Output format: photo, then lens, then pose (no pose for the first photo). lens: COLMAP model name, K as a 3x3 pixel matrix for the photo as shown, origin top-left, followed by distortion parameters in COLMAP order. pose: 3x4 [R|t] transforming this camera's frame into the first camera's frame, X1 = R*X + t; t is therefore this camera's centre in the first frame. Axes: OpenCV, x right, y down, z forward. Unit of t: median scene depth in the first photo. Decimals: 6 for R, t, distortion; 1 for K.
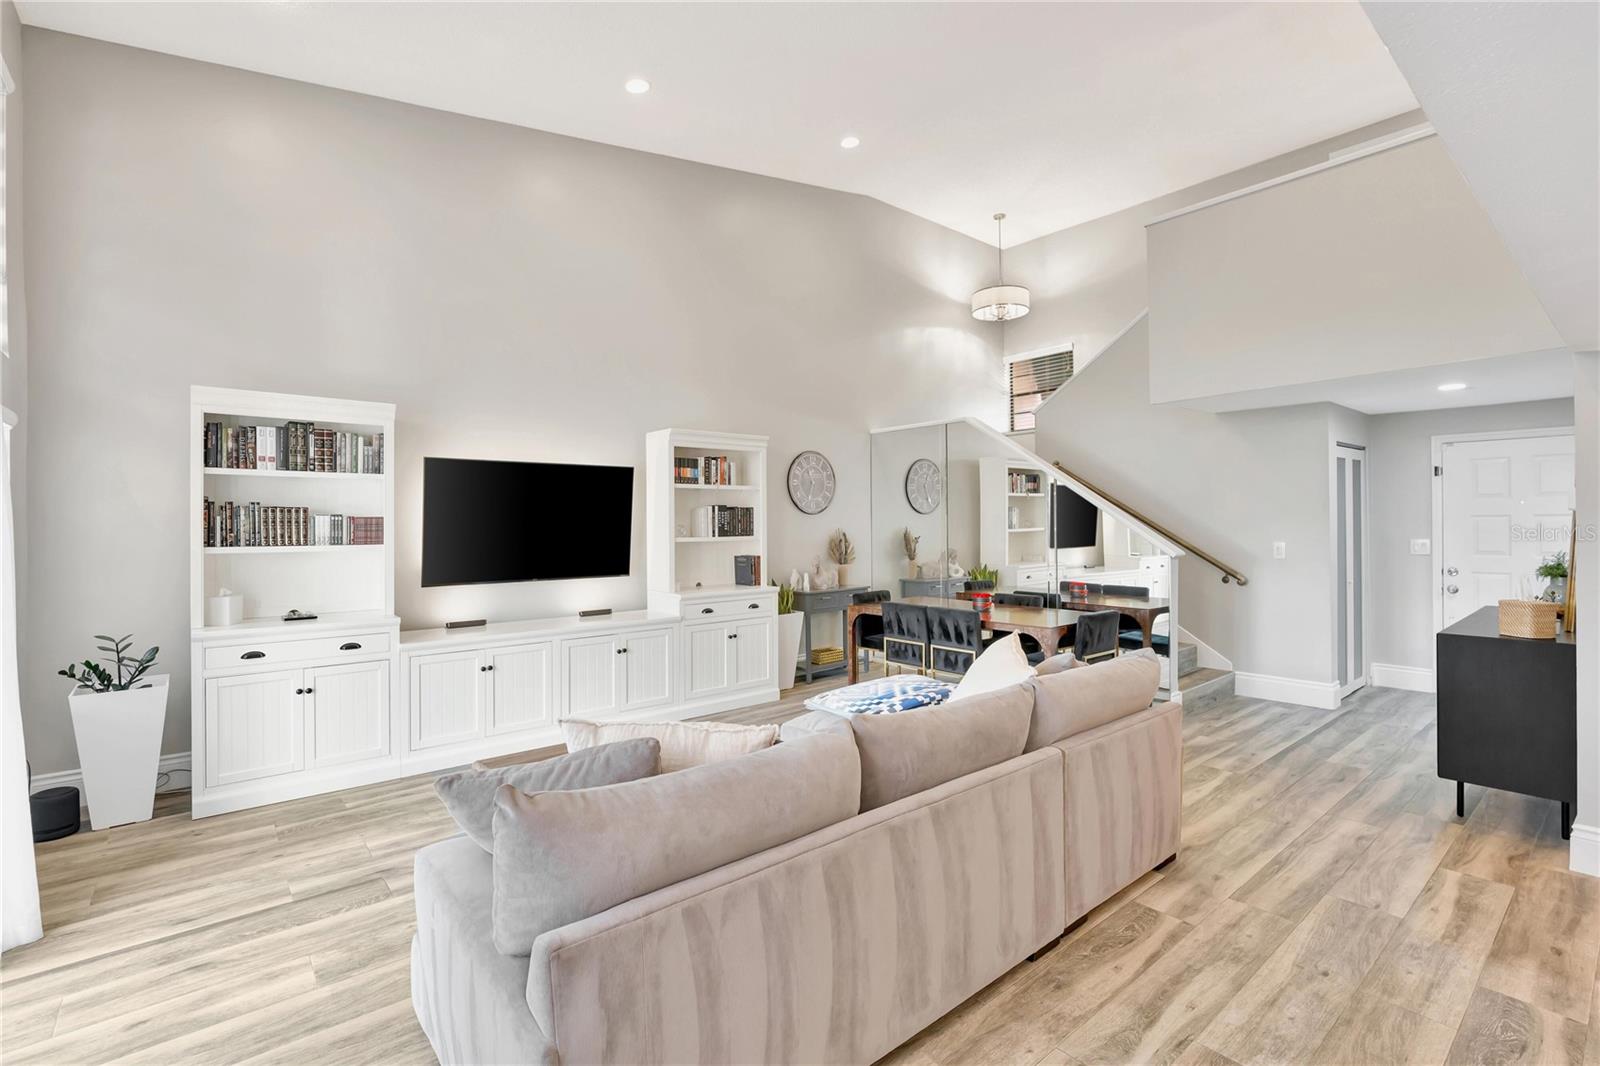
lens RADIAL K [[740.5, 0, 794.2], [0, 740.5, 531.6], [0, 0, 1]] dist [0.000258, 0.000559]
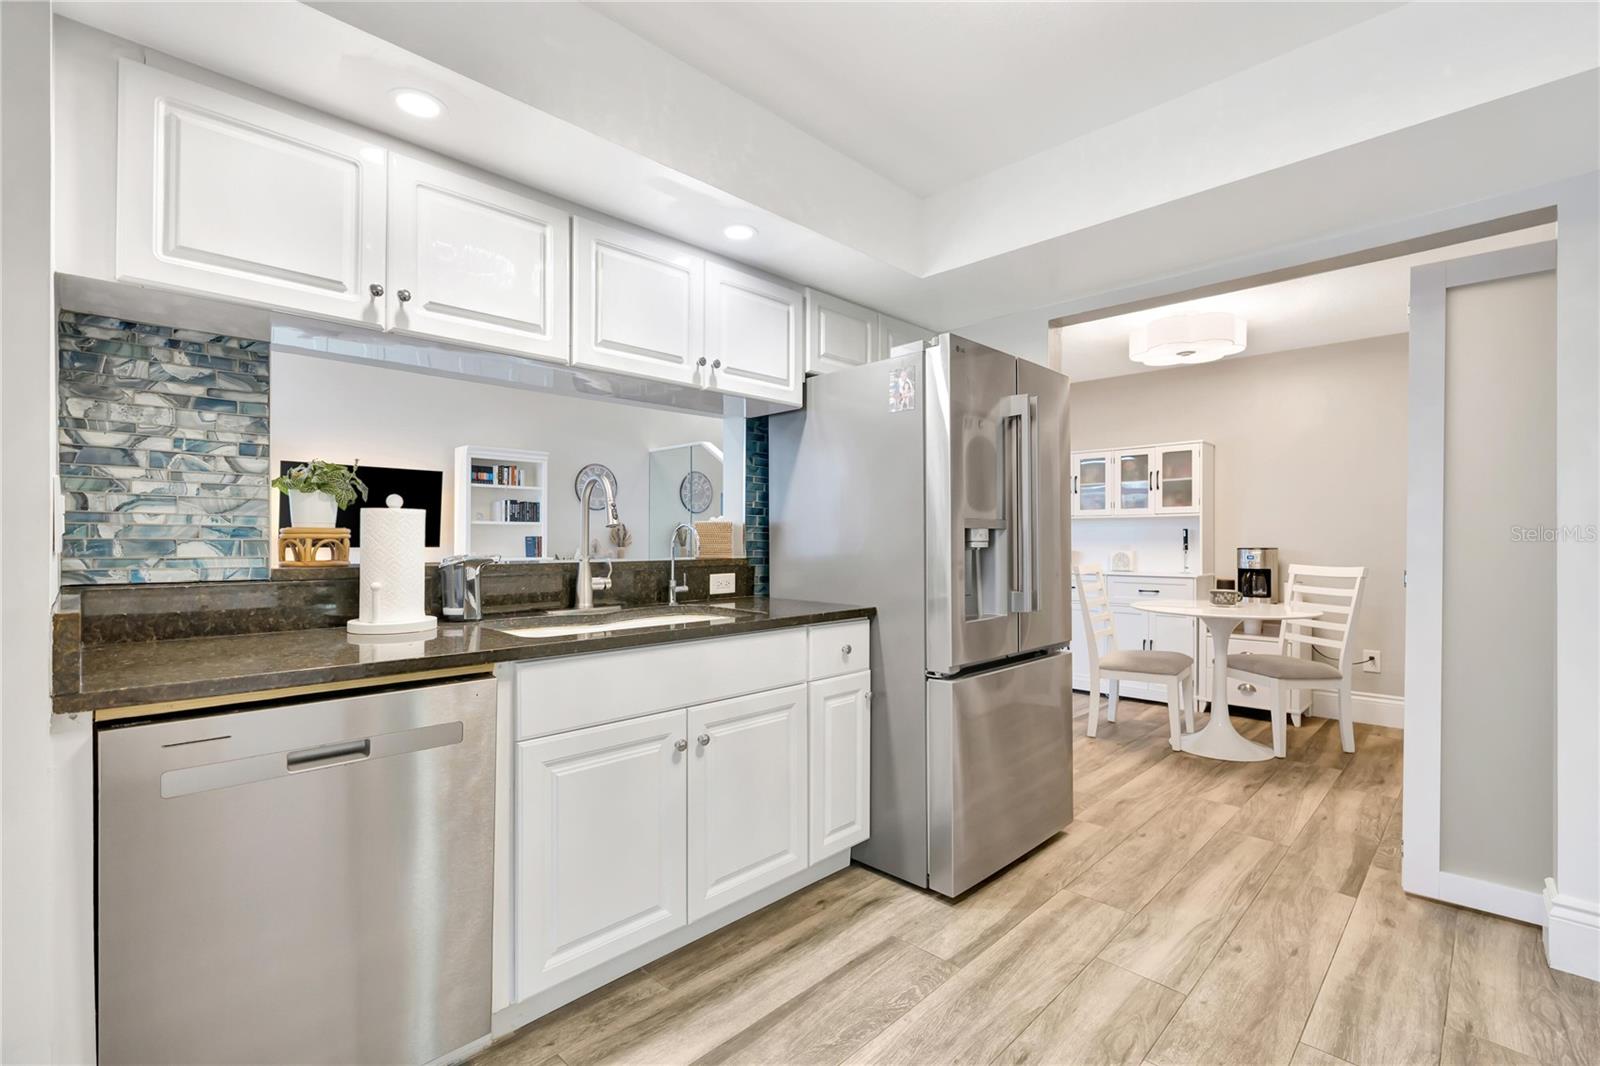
lens RADIAL K [[711.8, 0, 802.4], [0, 711.8, 530.3], [0, 0, 1]] dist [-0.003583, 0.000832]
pose [[0.995895, 0.010109, 0.089953, 0.338252], [-0.007903, 0.999660, -0.024845, 0.053332], [-0.090174, 0.024033, 0.995636, -0.420481]]
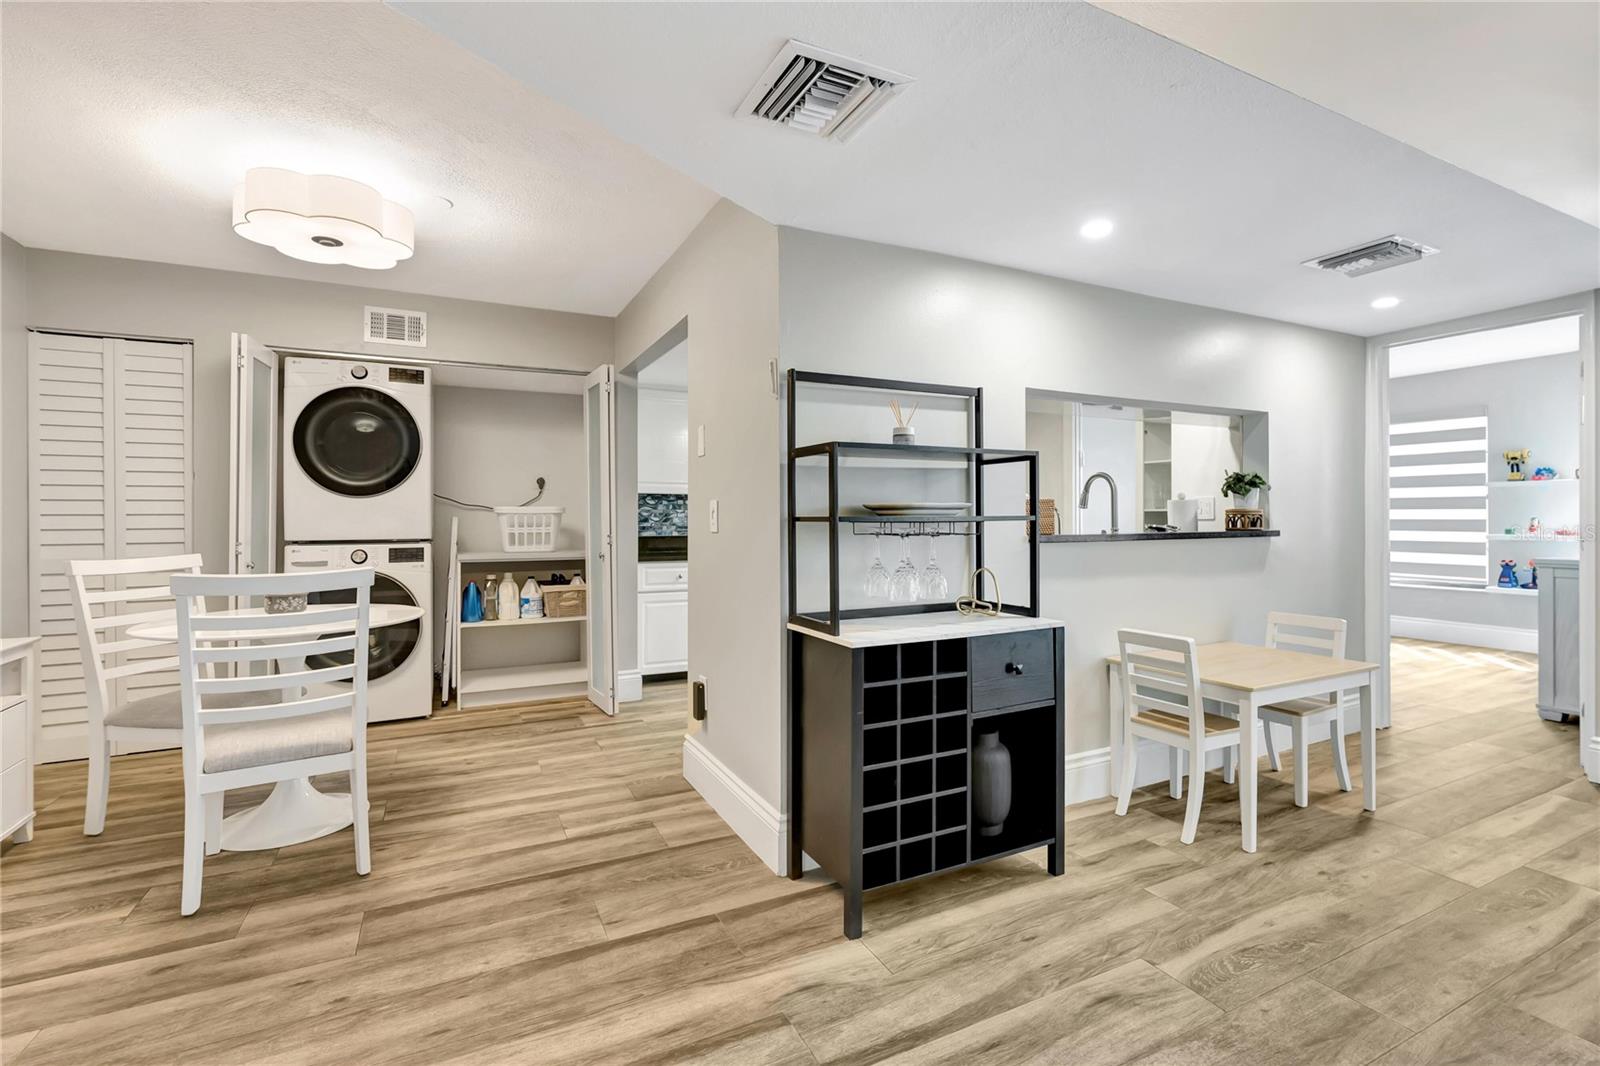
lens RADIAL K [[726.3, 0, 805.3], [0, 726.3, 511.9], [0, 0, 1]] dist [-0.007788, 0.001154]
pose [[-0.970800, 0.011506, 0.239615, 0.352752], [0.013517, 0.999886, 0.006754, 0.039024], [-0.239510, 0.009795, -0.970844, 0.563270]]
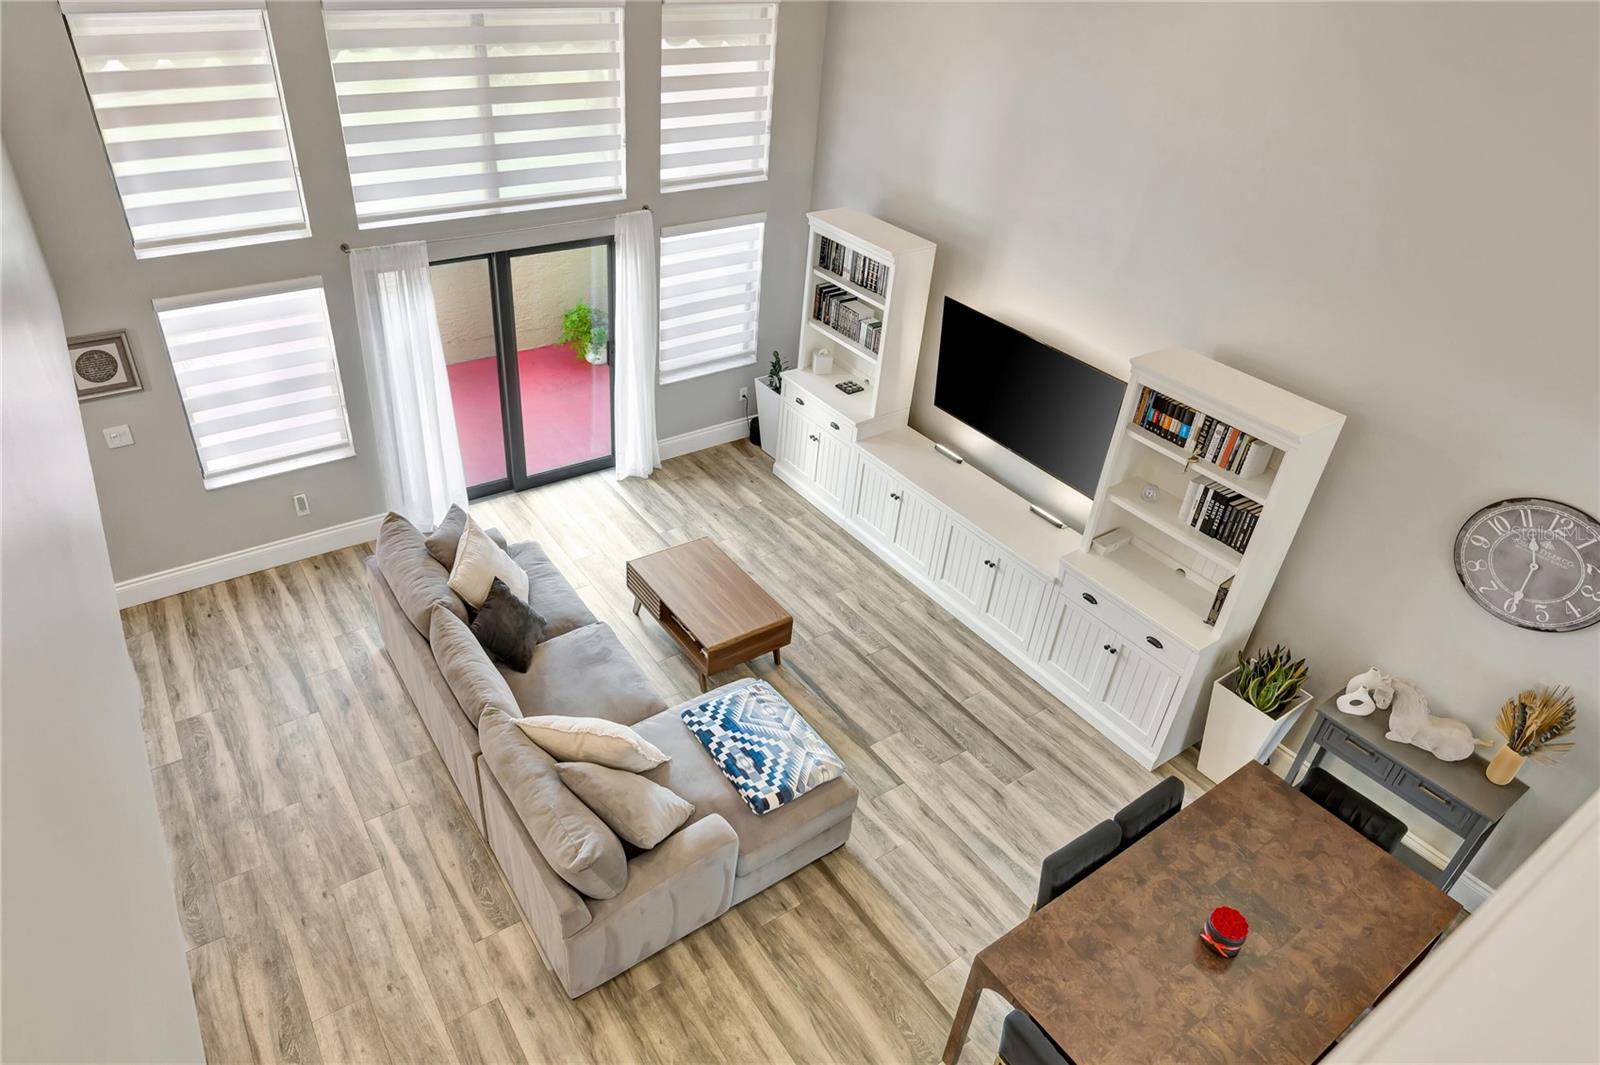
lens RADIAL K [[963.2, 0, 731.5], [0, 963.2, 514.7], [0, 0, 1]] dist [-0.002627, -0.001846]
pose [[-0.125117, 0.552224, -0.824254, 0.641378], [-0.052554, 0.825927, 0.561323, -0.459652], [0.990749, 0.113549, -0.074316, 0.656175]]
